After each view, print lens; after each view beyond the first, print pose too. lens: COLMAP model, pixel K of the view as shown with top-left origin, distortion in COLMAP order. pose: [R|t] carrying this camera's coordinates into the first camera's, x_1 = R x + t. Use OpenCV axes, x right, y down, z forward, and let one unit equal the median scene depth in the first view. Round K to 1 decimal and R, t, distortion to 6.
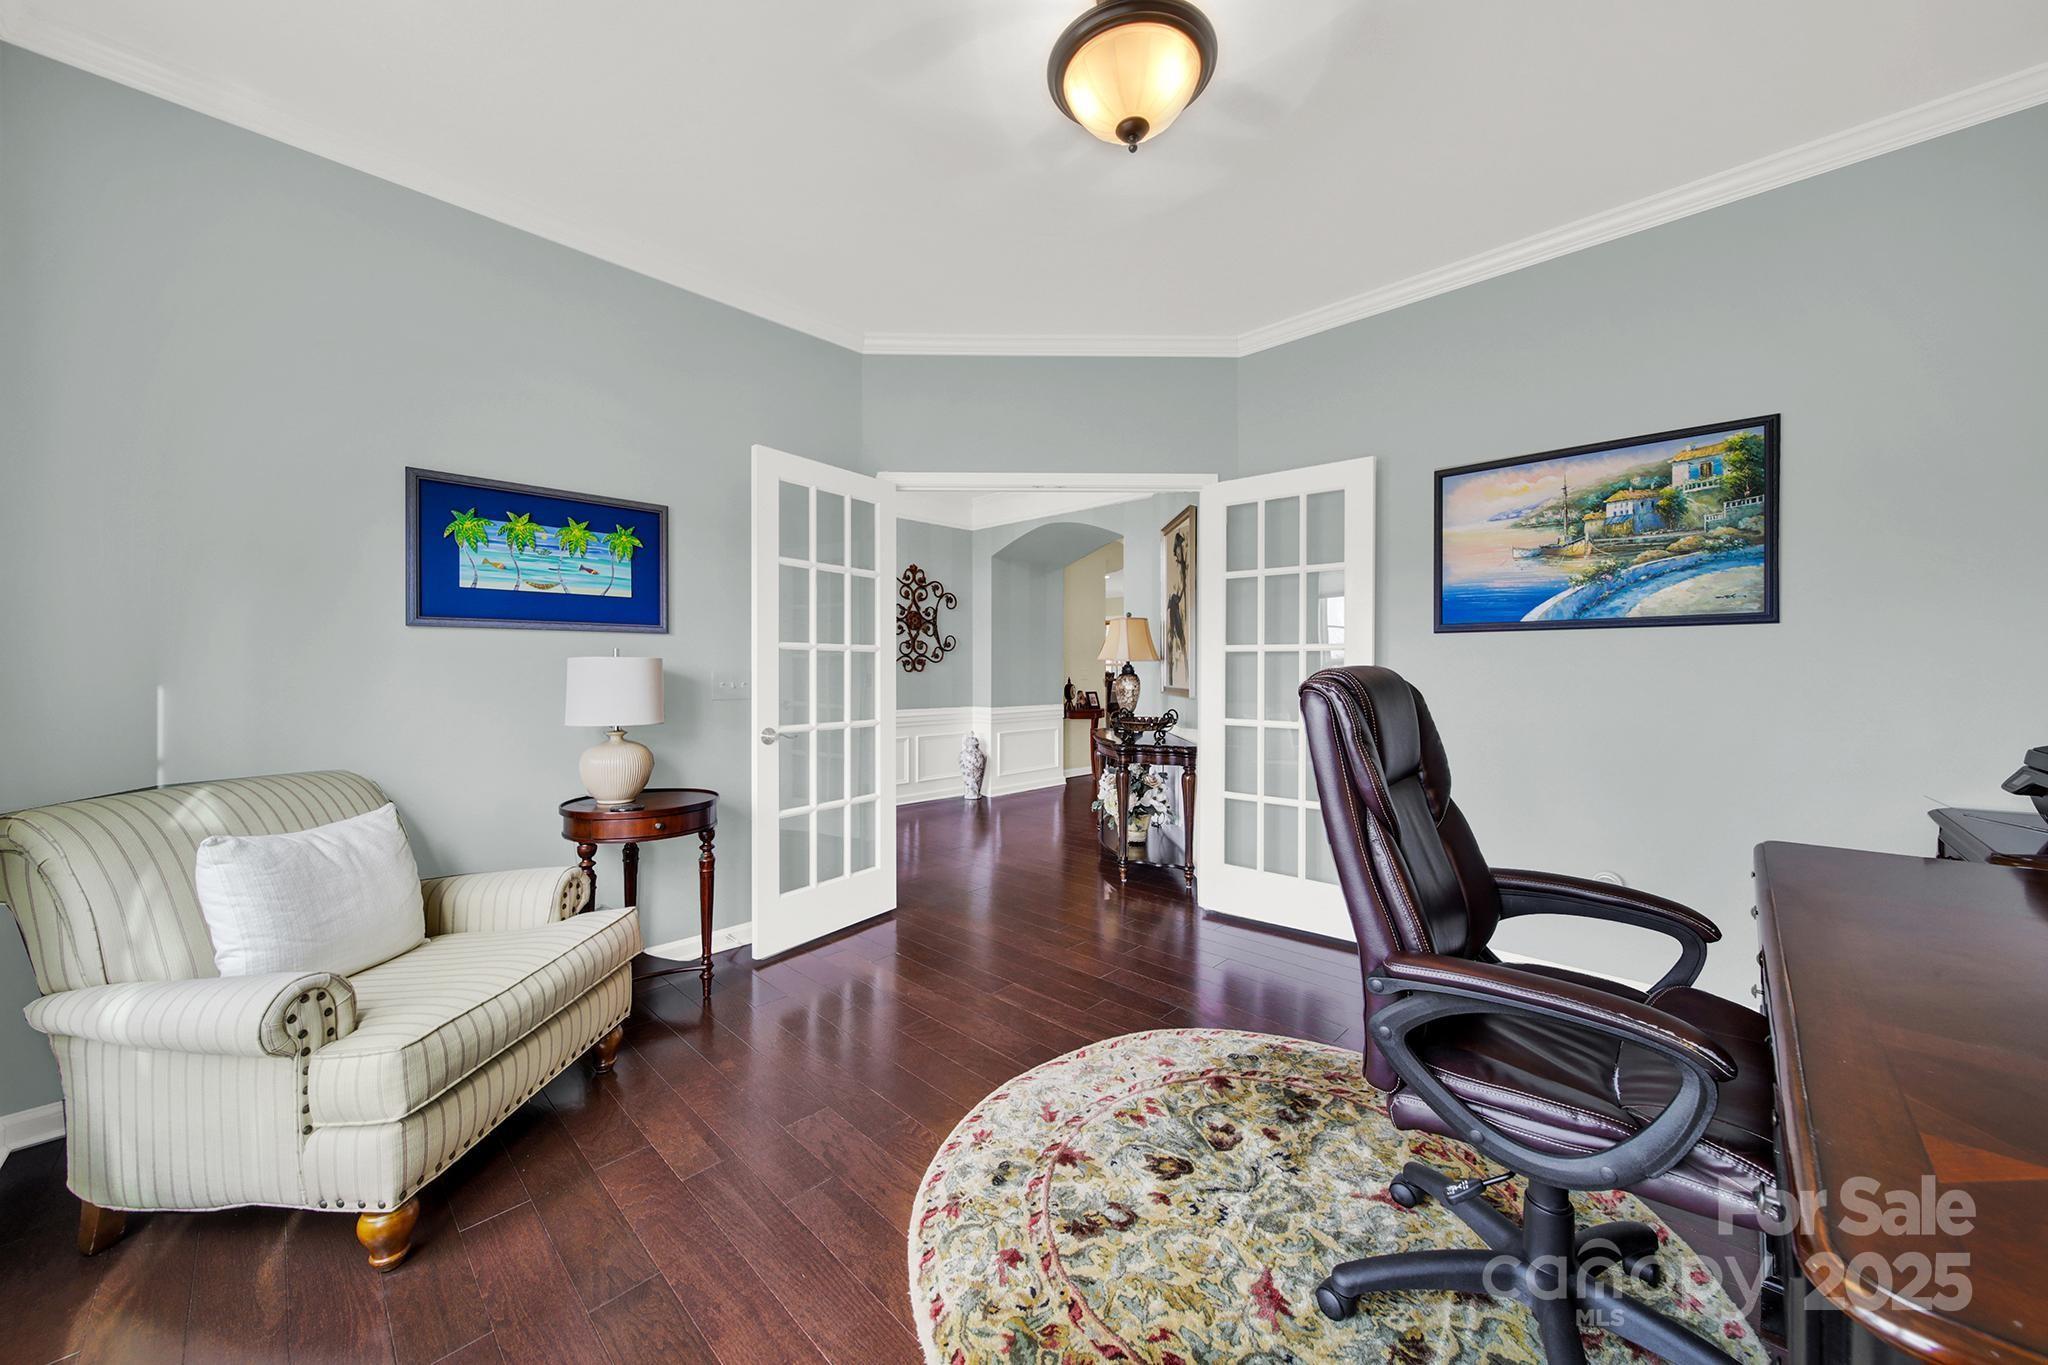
lens RADIAL K [[742.5, 0, 1026.4], [0, 742.5, 681.1], [0, 0, 1]] dist [-0.002937, -0.000862]
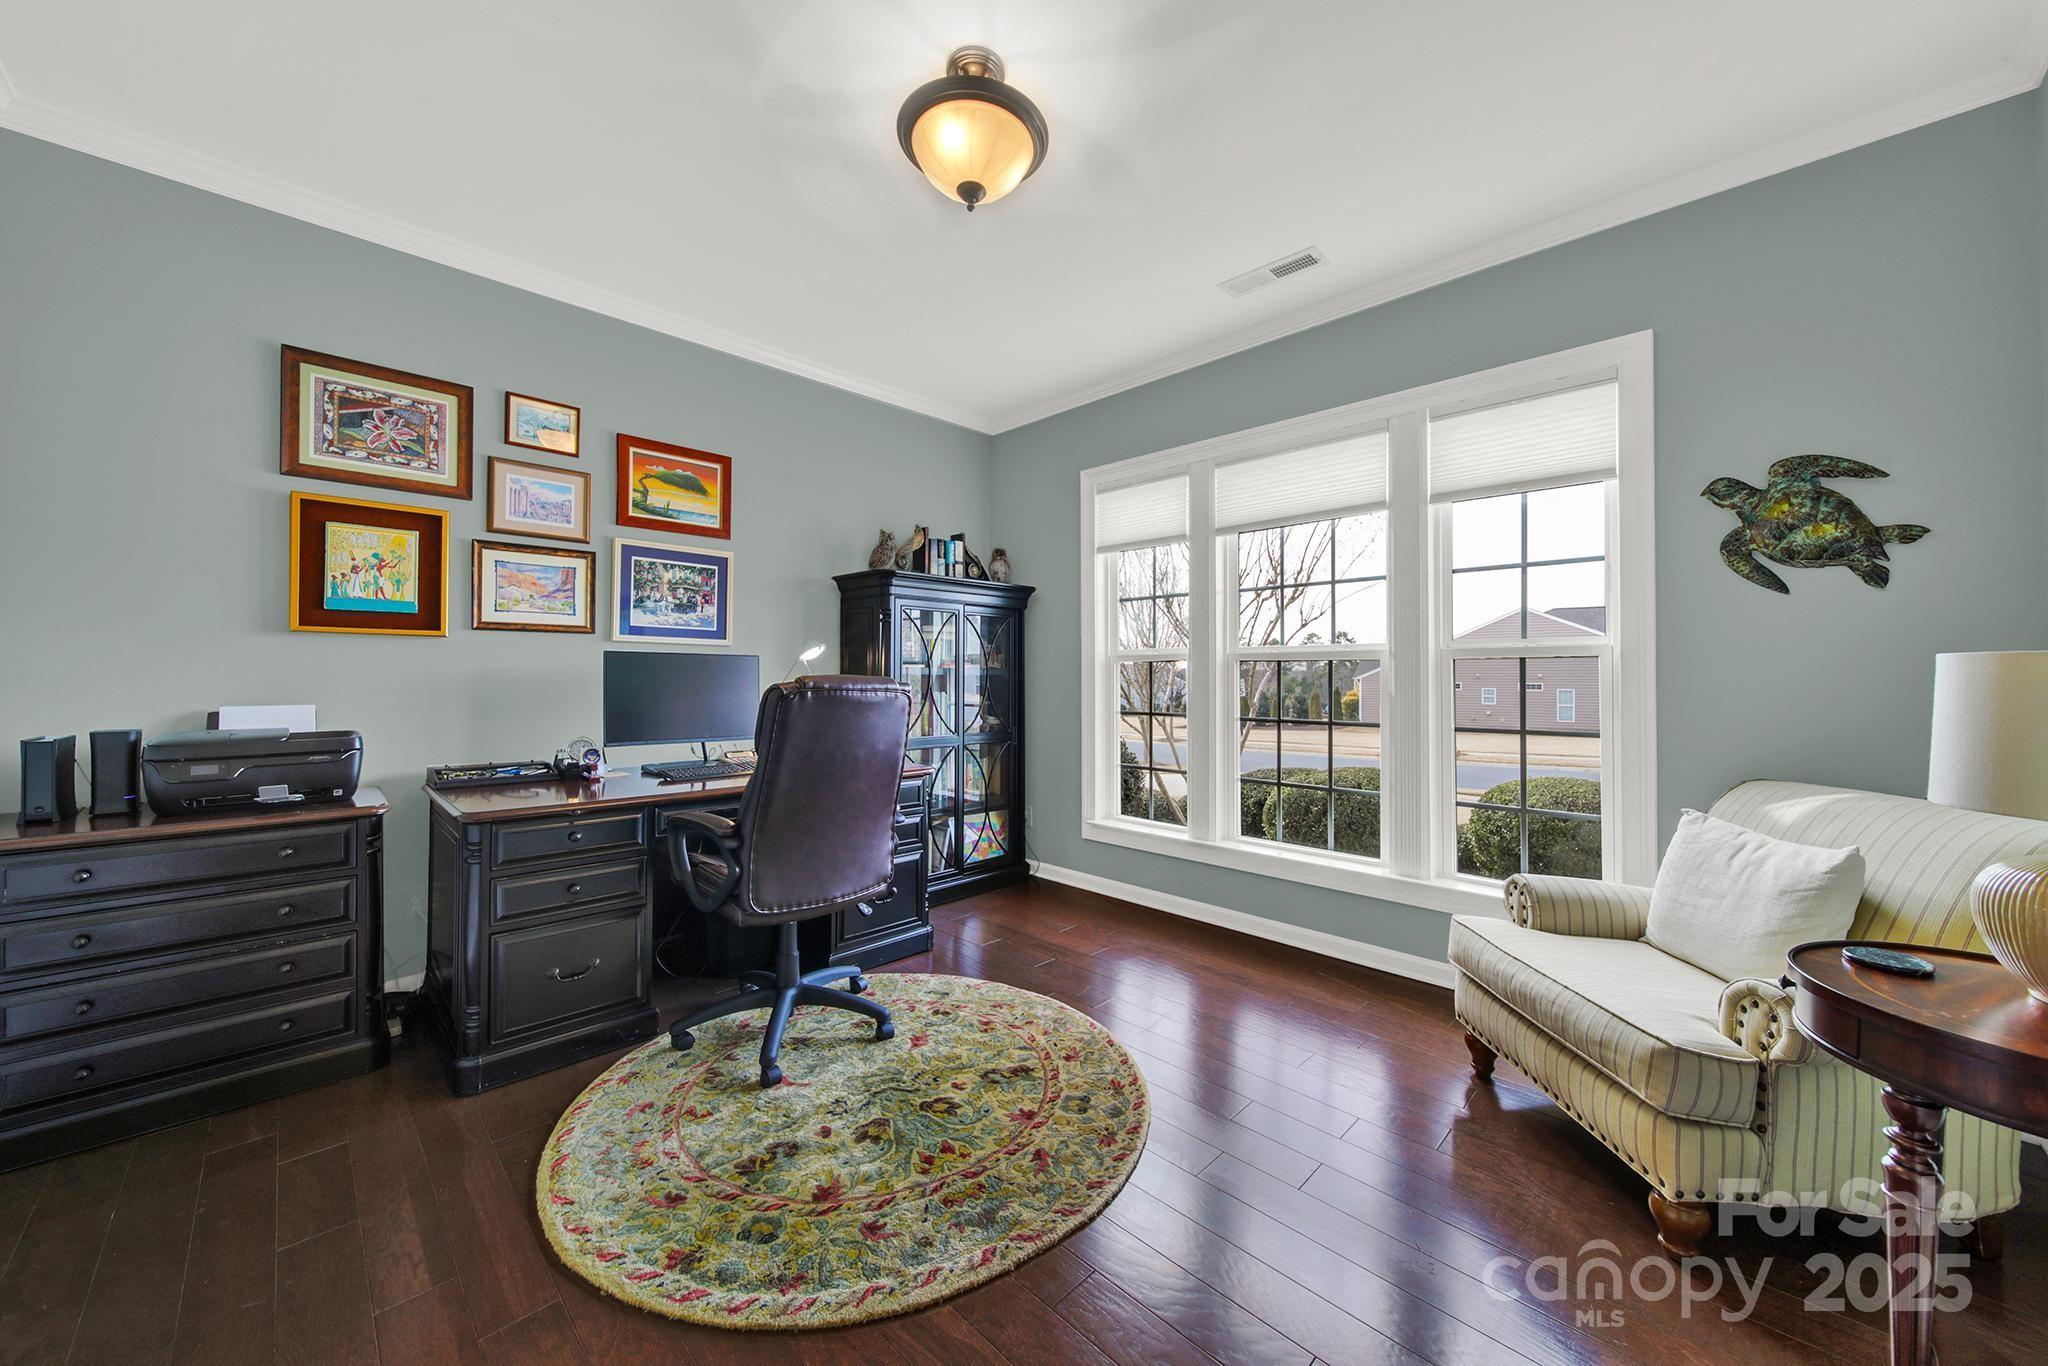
lens RADIAL K [[742.5, 0, 1029.2], [0, 742.5, 666.2], [0, 0, 1]] dist [-0.002937, -0.000862]
pose [[-0.999858, -0.003741, 0.016460, 0.036007], [-0.003832, 0.999978, -0.005477, -0.028496], [-0.016439, -0.005540, -0.999850, 2.157266]]
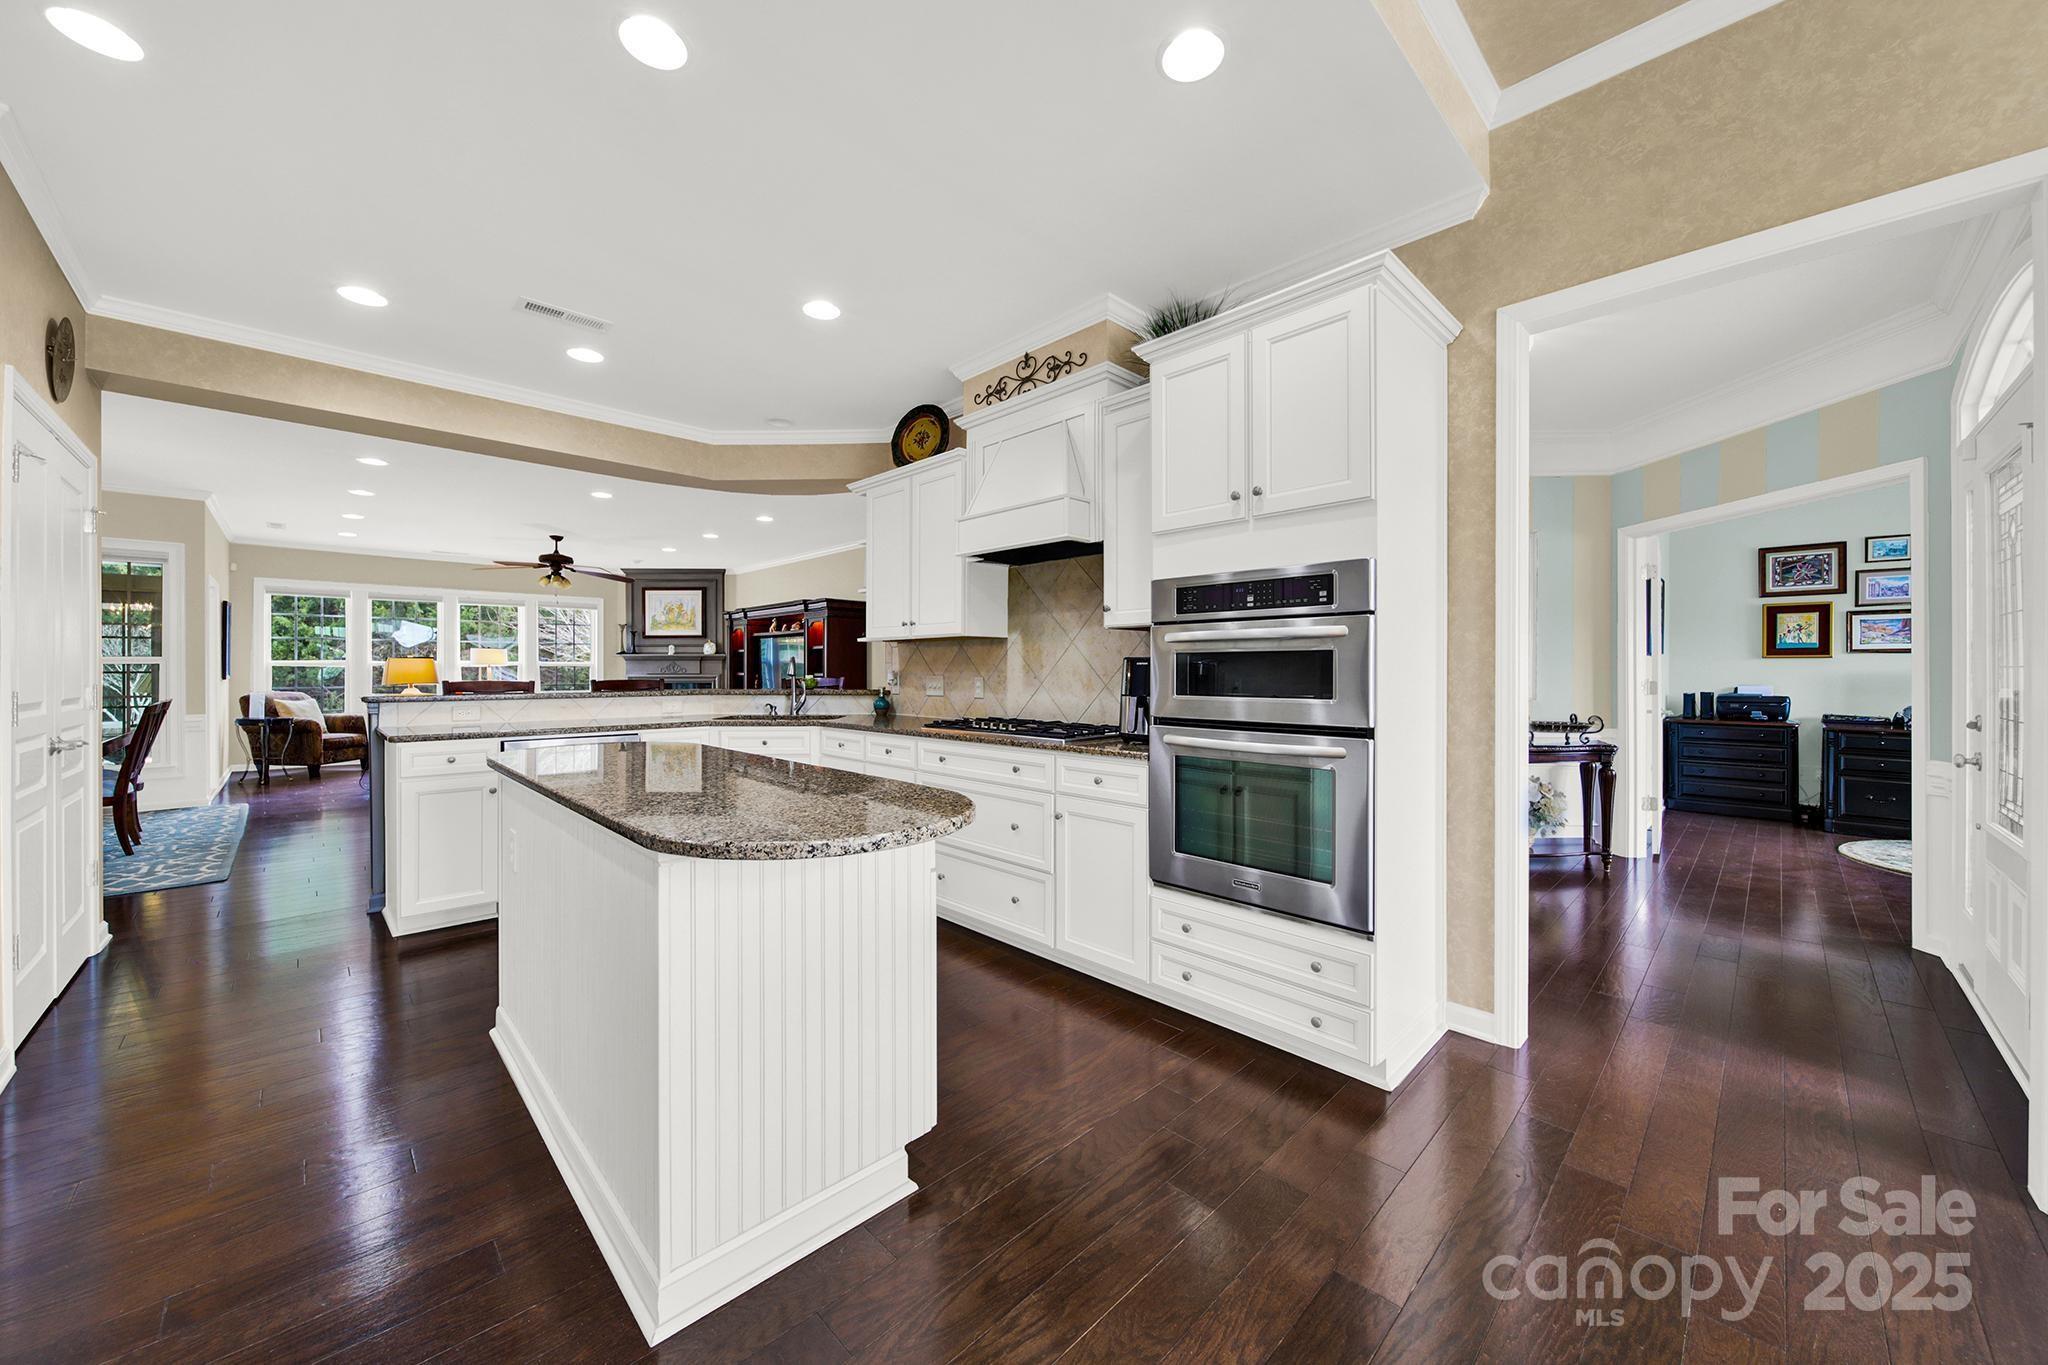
lens RADIAL K [[742.5, 0, 1009.3], [0, 742.5, 677.4], [0, 0, 1]] dist [-0.002937, -0.000862]
pose [[0.039905, -0.009398, 0.999159, -2.380144], [0.009544, 0.999914, 0.009024, -0.066137], [-0.999158, 0.009176, 0.039991, 4.392805]]
